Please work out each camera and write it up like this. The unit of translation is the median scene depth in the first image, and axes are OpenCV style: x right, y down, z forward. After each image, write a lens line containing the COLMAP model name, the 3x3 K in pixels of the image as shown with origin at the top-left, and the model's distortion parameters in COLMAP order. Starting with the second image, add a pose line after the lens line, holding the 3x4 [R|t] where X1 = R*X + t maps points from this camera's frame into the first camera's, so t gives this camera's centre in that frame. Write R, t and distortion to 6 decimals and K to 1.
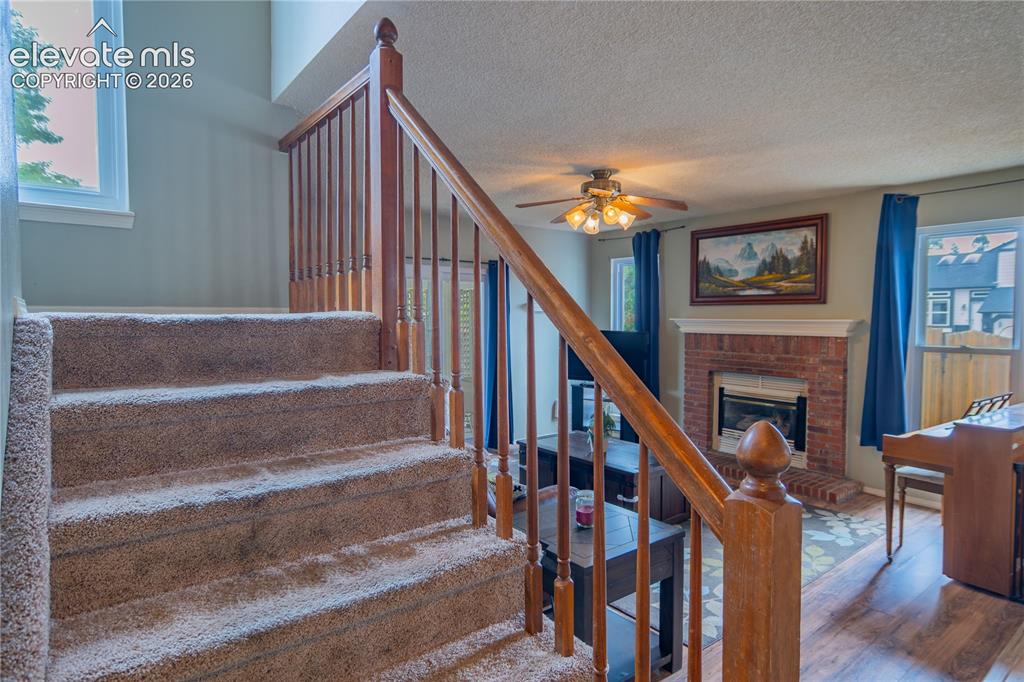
lens RADIAL K [[550.8, 0, 519.5], [0, 550.8, 341.3], [0, 0, 1]] dist [-0.004978, 0.005314]
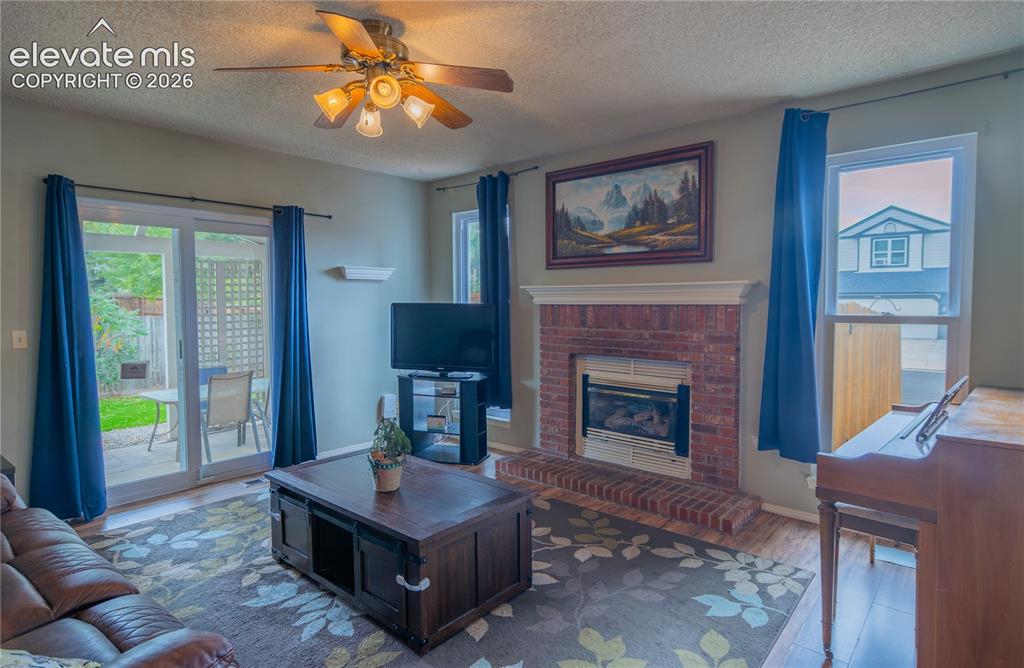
lens RADIAL K [[544.4, 0, 512.7], [0, 544.4, 326.8], [0, 0, 1]] dist [-0.003412, 0.003232]
pose [[0.982069, -0.013271, 0.188055, 0.138762], [0.012966, 0.999912, 0.002852, 0.014733], [-0.188076, -0.000363, 0.982154, 0.301436]]
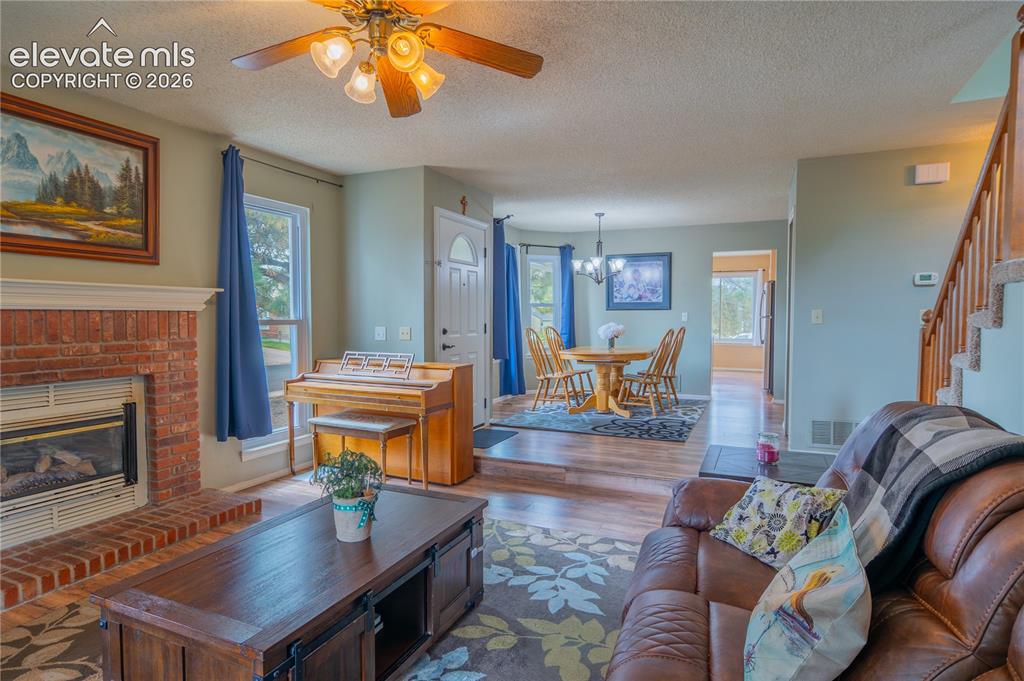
lens RADIAL K [[550.8, 0, 506.1], [0, 550.8, 335.4], [0, 0, 1]] dist [-0.004978, 0.005314]
pose [[-0.453552, -0.035651, 0.890517, -0.276517], [0.037323, 0.997563, 0.058946, -0.002427], [-0.890448, 0.059972, -0.451116, 0.879268]]
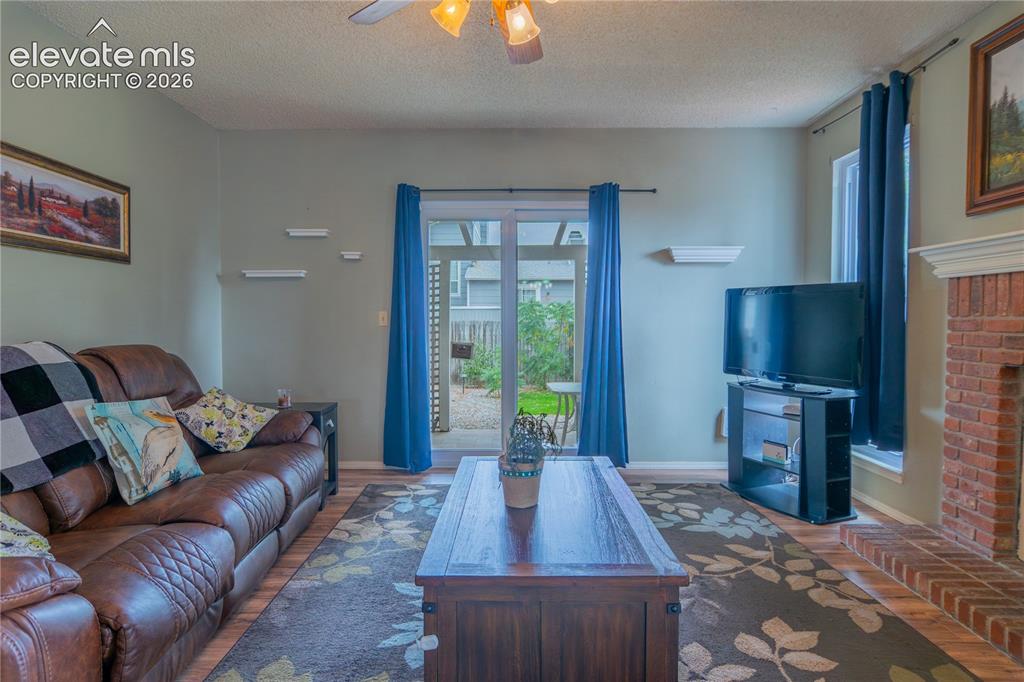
lens RADIAL K [[550.8, 0, 507.8], [0, 550.8, 338.6], [0, 0, 1]] dist [-0.004978, 0.005314]
pose [[0.788102, 0.020948, -0.615188, 0.341188], [-0.026082, 0.999660, 0.000627, 0.048269], [0.614992, 0.015551, 0.788380, 0.502911]]
